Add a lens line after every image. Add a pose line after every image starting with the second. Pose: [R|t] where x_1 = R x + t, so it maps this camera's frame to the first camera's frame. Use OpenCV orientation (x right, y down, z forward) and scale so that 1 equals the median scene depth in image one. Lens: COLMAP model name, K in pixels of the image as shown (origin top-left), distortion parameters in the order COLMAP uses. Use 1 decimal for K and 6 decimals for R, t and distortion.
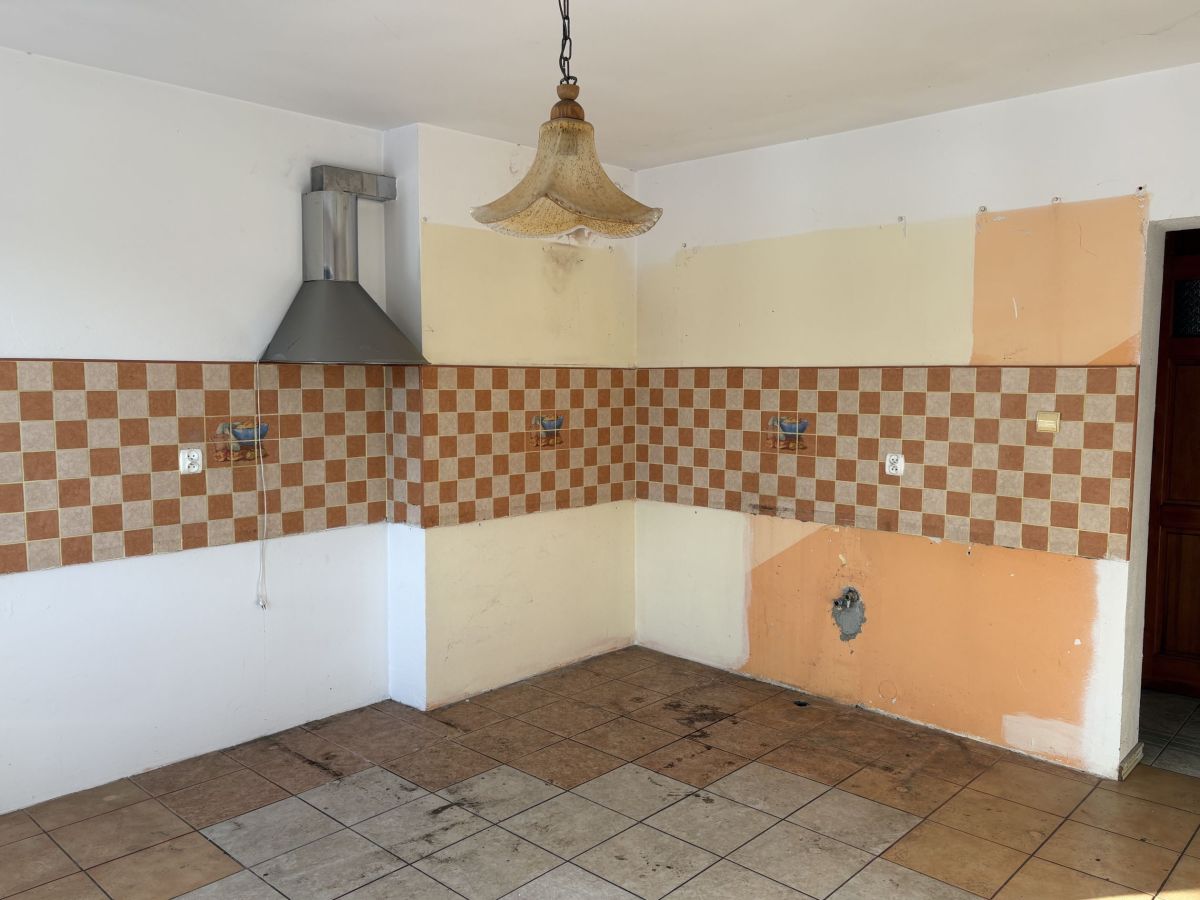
lens RADIAL K [[923.9, 0, 599.0], [0, 923.9, 453.6], [0, 0, 1]] dist [0.039374, -0.016496]
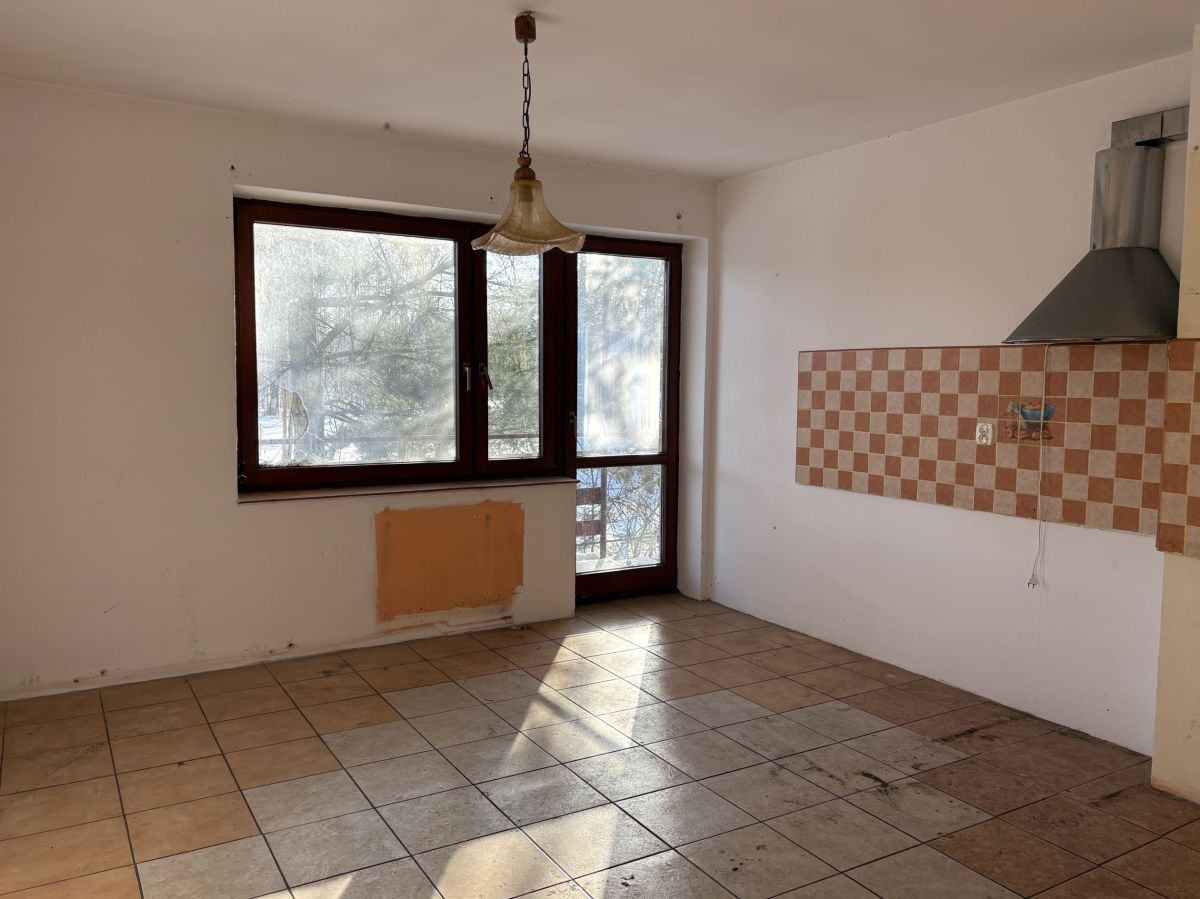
lens RADIAL K [[923.9, 0, 601.0], [0, 923.9, 455.4], [0, 0, 1]] dist [0.039374, -0.016496]
pose [[-0.270121, 0.079449, -0.959543, 0.768179], [-0.093562, 0.989707, 0.108285, -0.044192], [0.958270, 0.119027, -0.259907, 0.835504]]
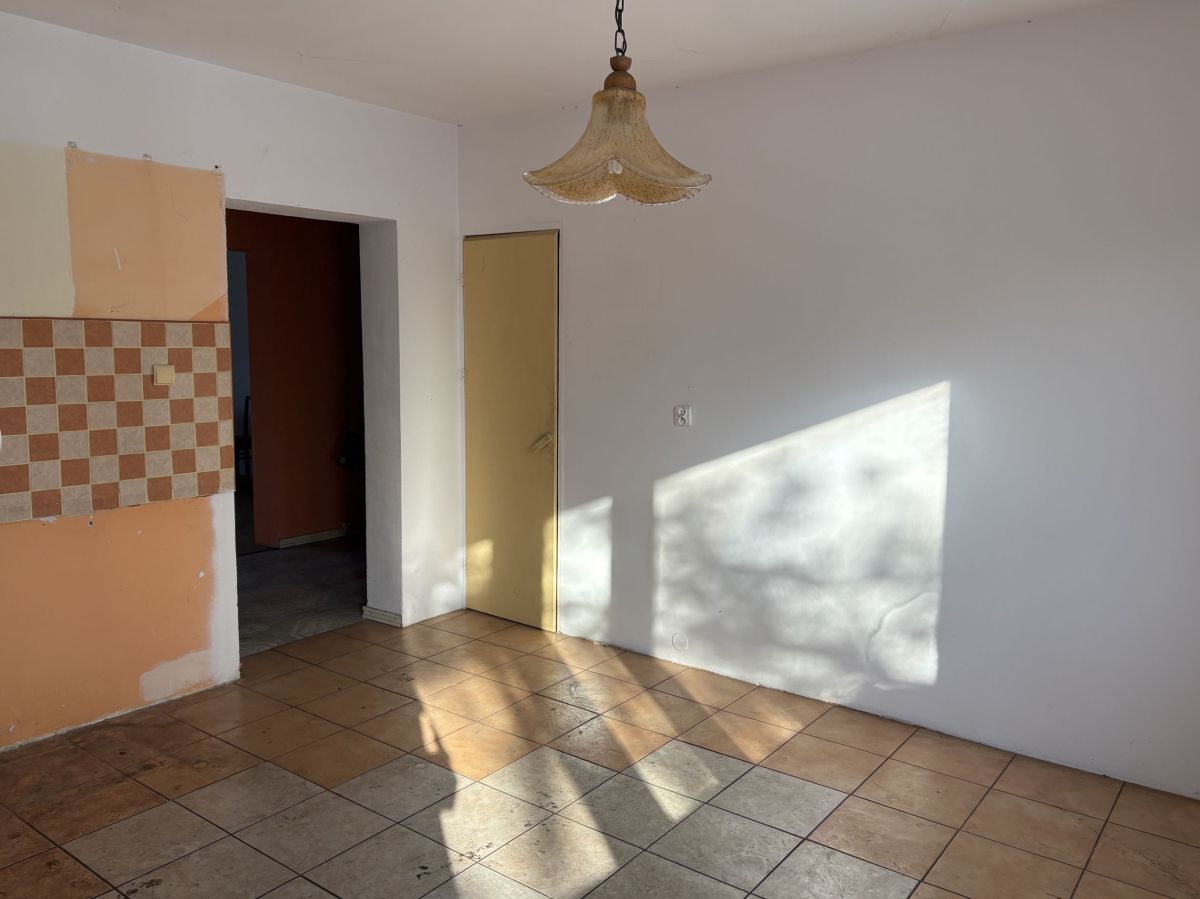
lens RADIAL K [[923.9, 0, 605.5], [0, 923.9, 438.0], [0, 0, 1]] dist [0.039374, -0.016496]
pose [[-0.093458, -0.114658, 0.988999, -0.583436], [0.076681, 0.989567, 0.121970, -0.052461], [-0.992666, 0.087236, -0.083691, 0.599009]]
